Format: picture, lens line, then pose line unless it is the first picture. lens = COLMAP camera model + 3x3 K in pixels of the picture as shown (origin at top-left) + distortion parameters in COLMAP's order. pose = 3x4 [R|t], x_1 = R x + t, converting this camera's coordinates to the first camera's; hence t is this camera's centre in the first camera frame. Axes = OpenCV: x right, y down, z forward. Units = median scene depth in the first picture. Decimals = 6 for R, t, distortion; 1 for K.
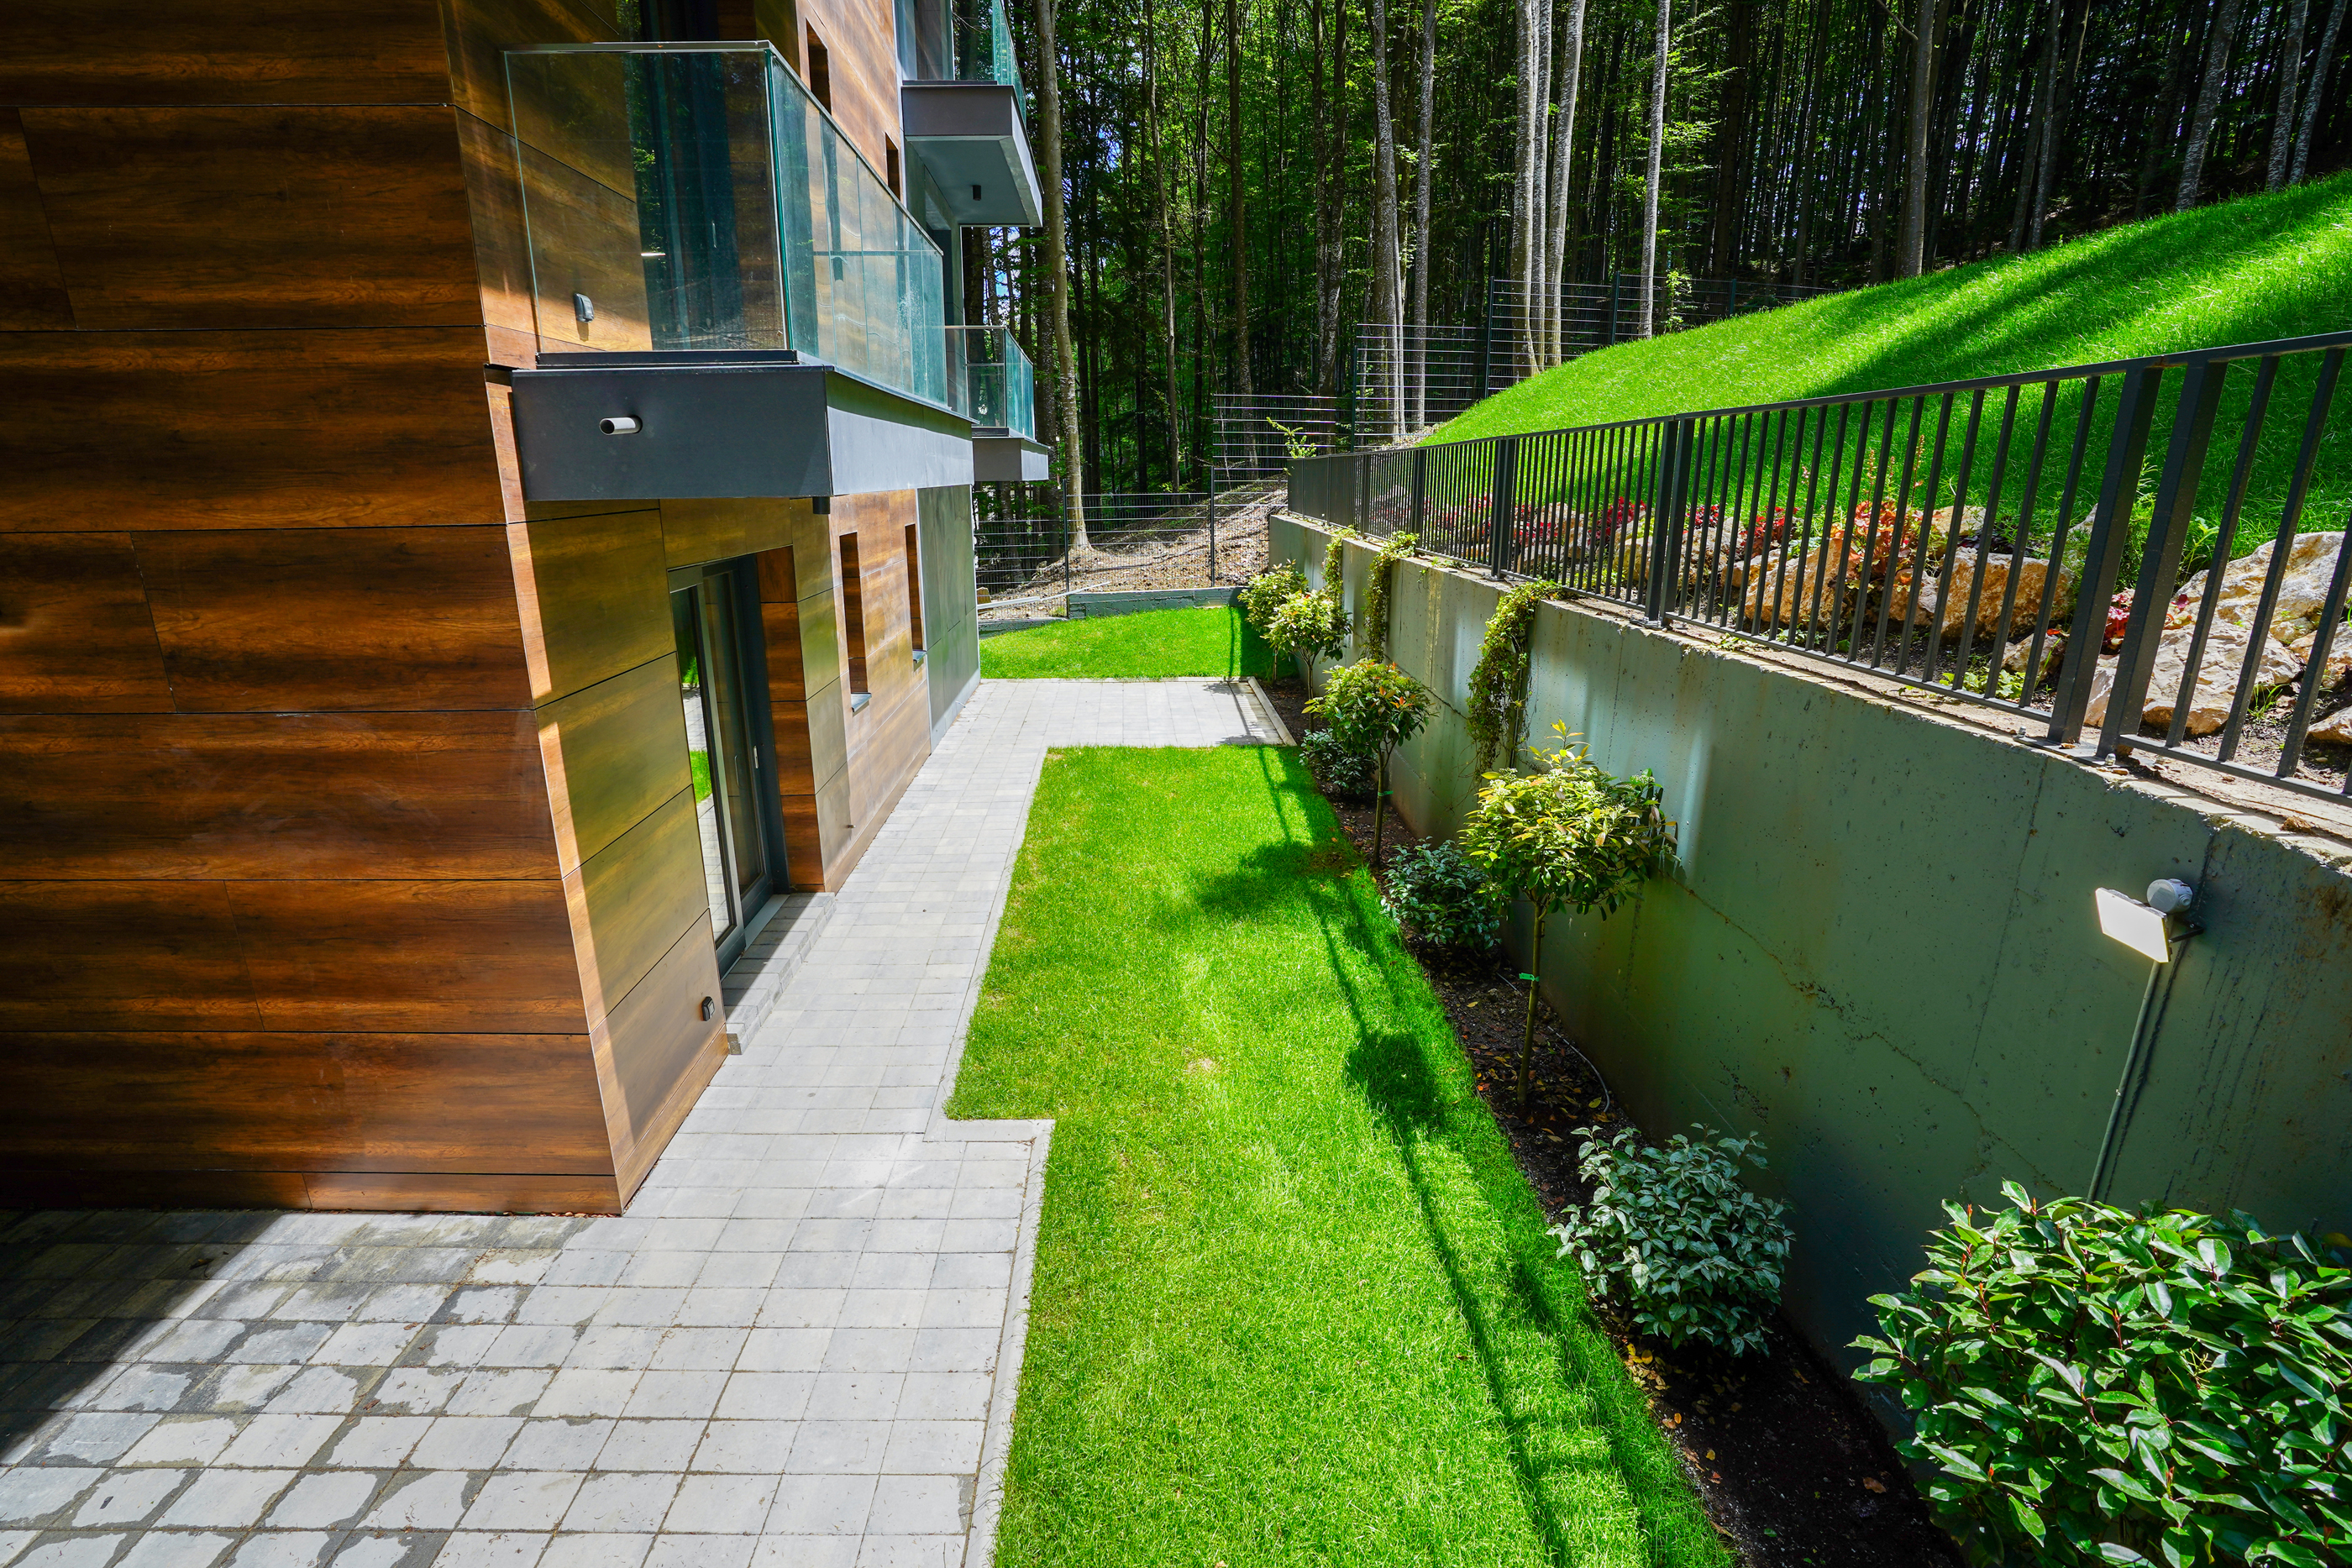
lens RADIAL K [[1084.4, 0, 1160.7], [0, 1084.4, 790.2], [0, 0, 1]] dist [-0.070514, 0.026644]
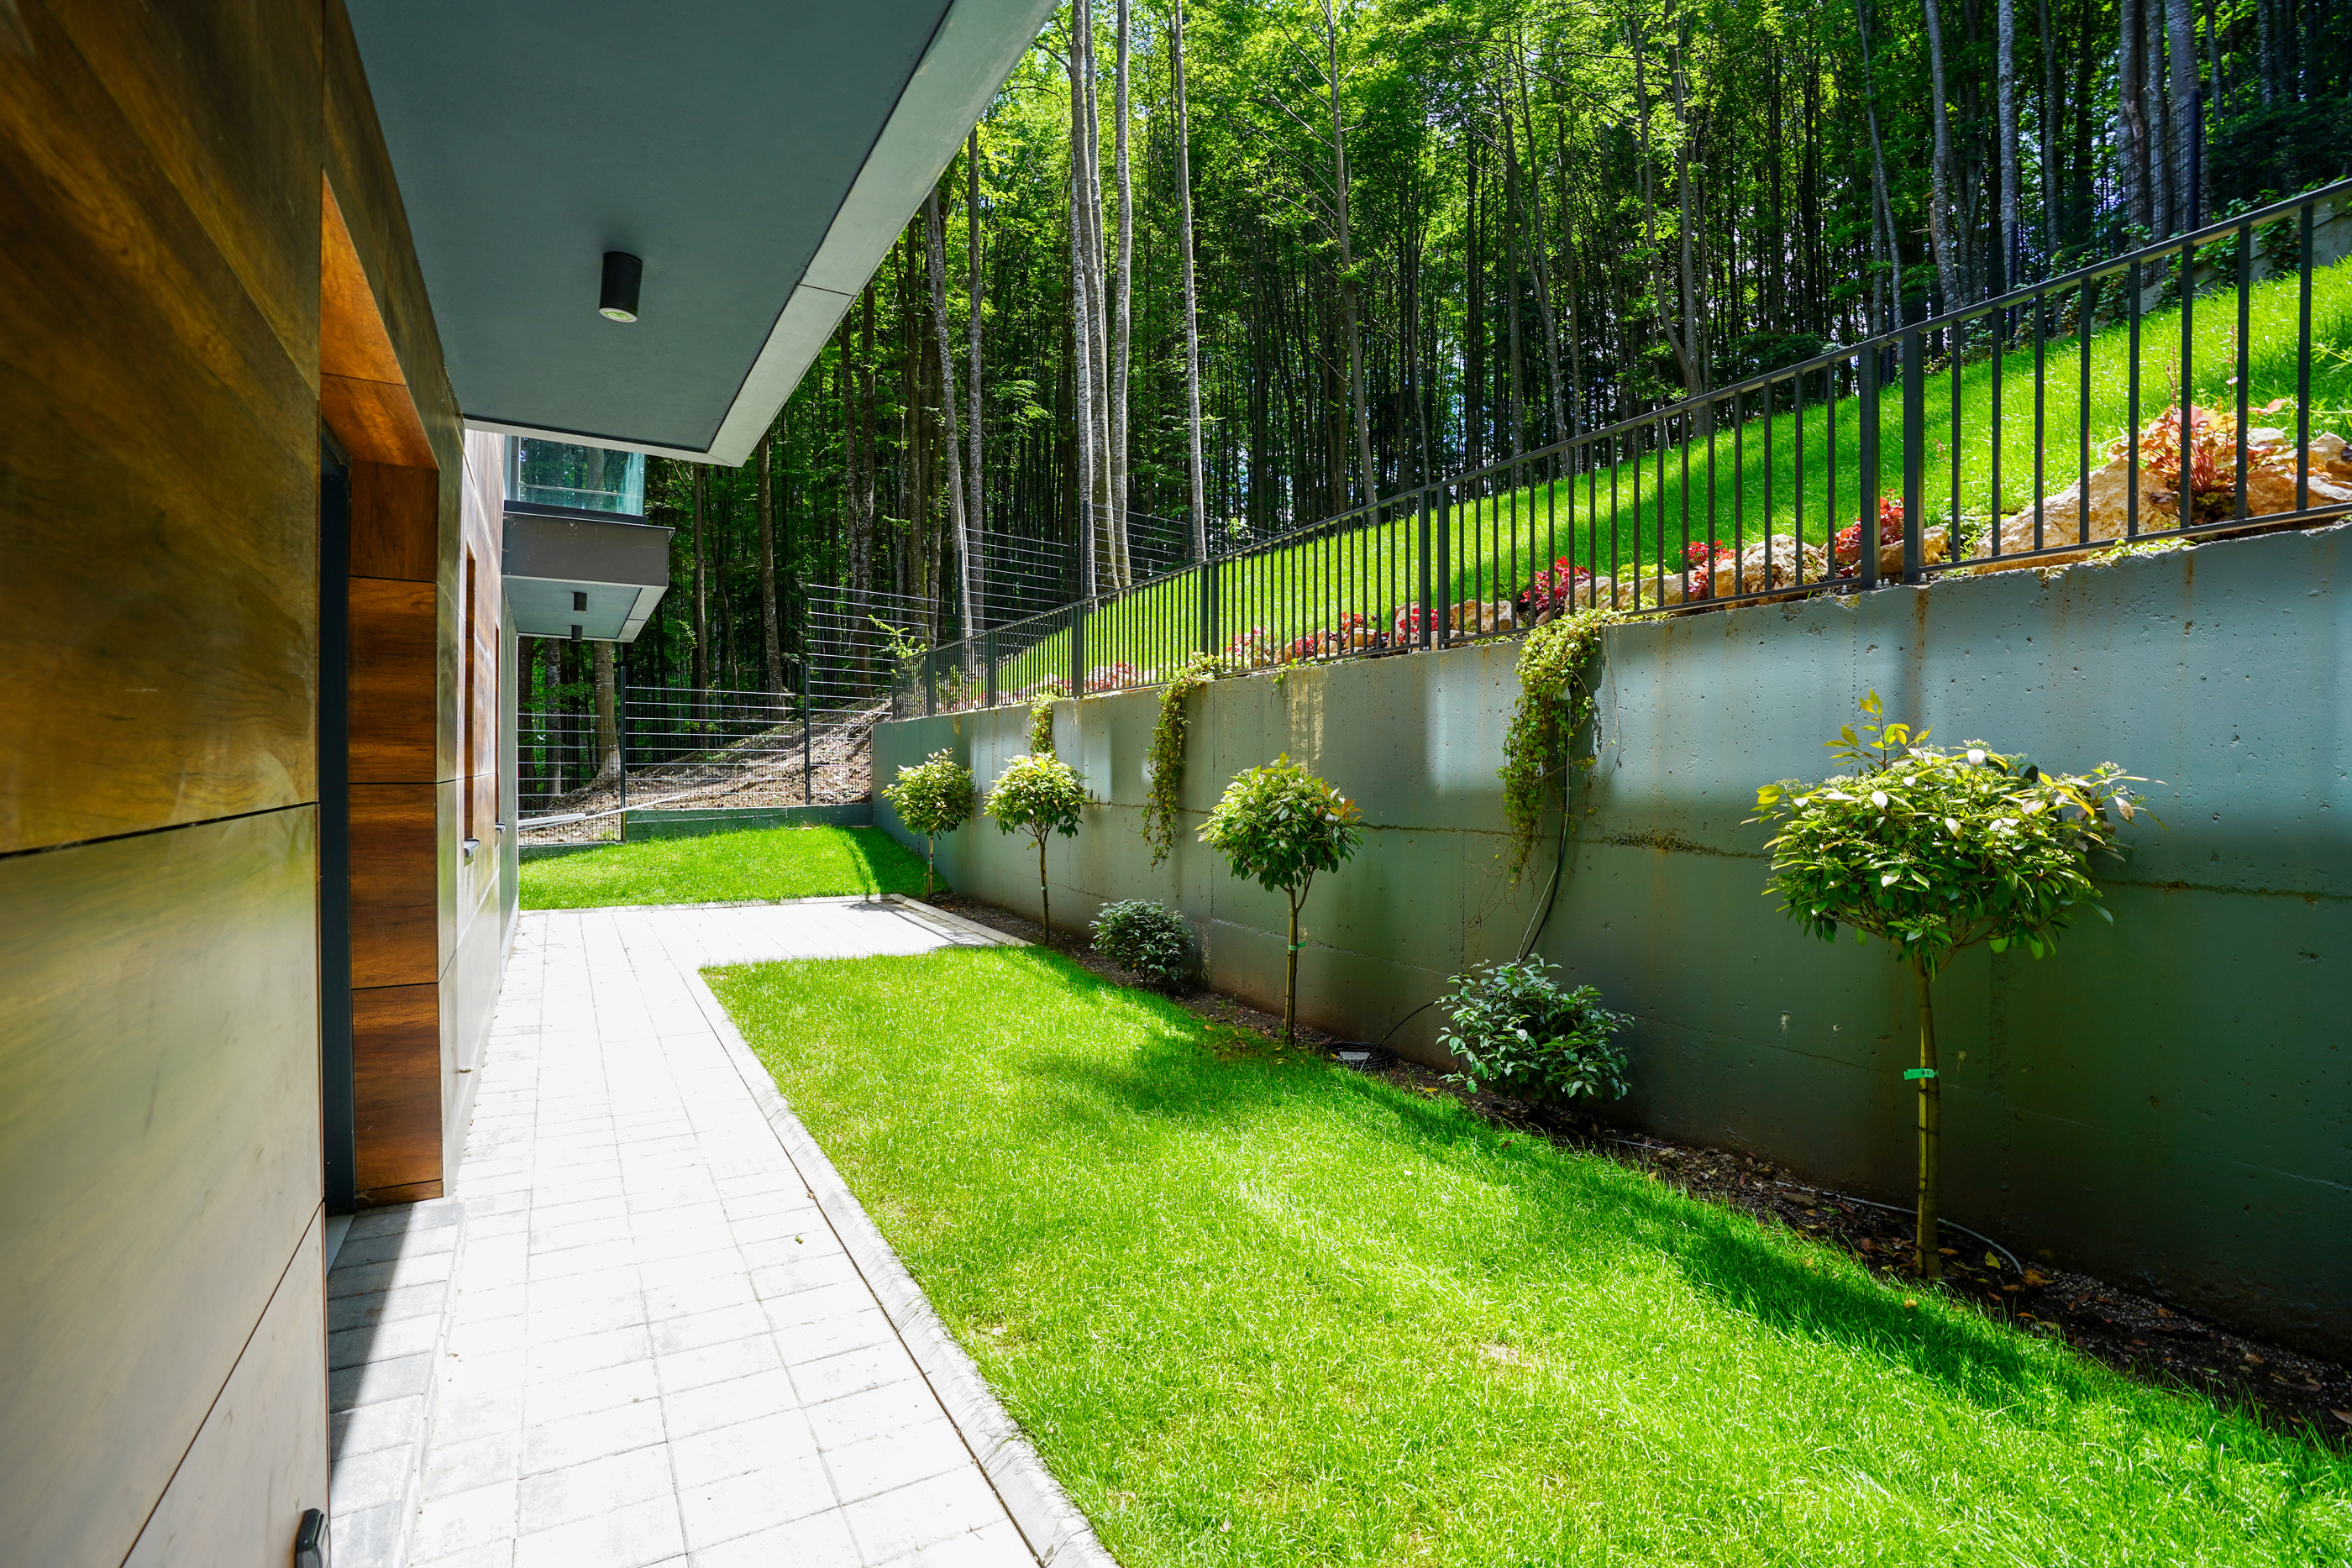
lens RADIAL K [[1084.4, 0, 1160.7], [0, 1084.4, 790.2], [0, 0, 1]] dist [-0.070514, 0.026644]
pose [[0.887859, 0.000162, 0.460116, -0.464404], [0.119074, 0.965852, -0.230109, 0.125342], [-0.444441, 0.259093, 0.857521, 0.805398]]
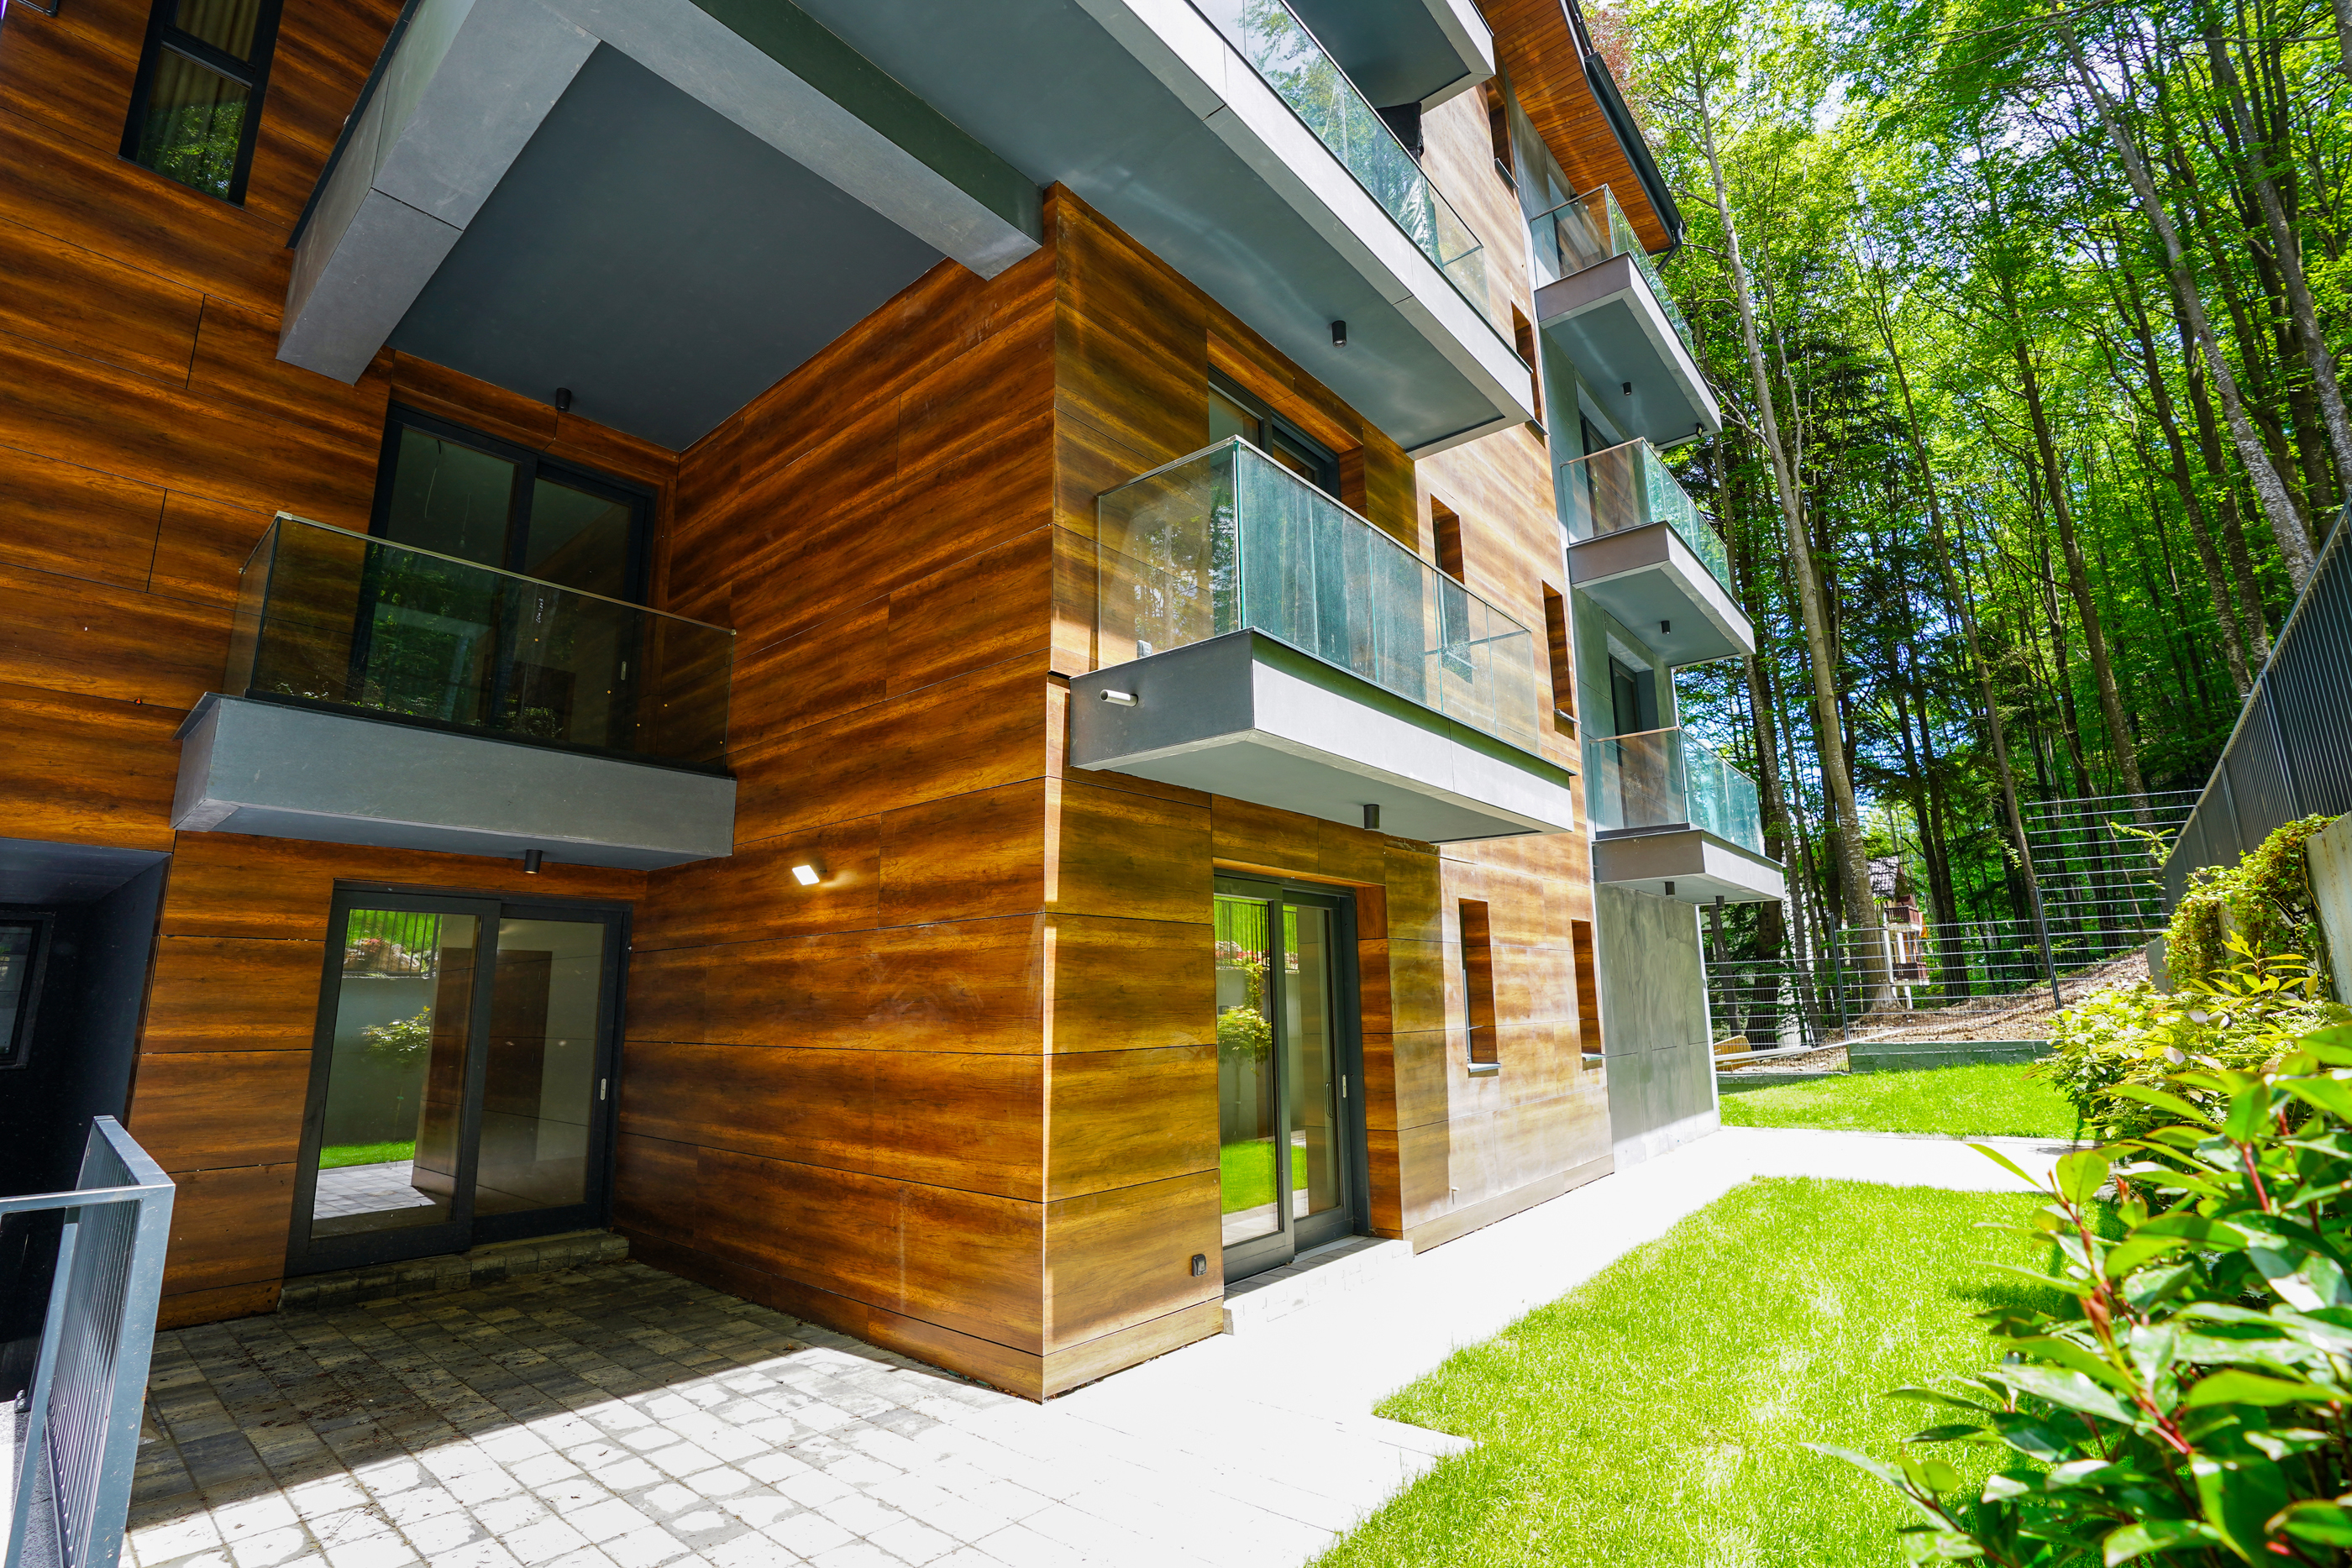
lens RADIAL K [[1084.4, 0, 1160.7], [0, 1084.4, 790.2], [0, 0, 1]] dist [-0.070514, 0.026644]
pose [[0.744827, -0.137788, -0.652876, 0.385304], [-0.174971, 0.903877, -0.390374, 0.269673], [0.643908, 0.404996, 0.649123, 0.164804]]
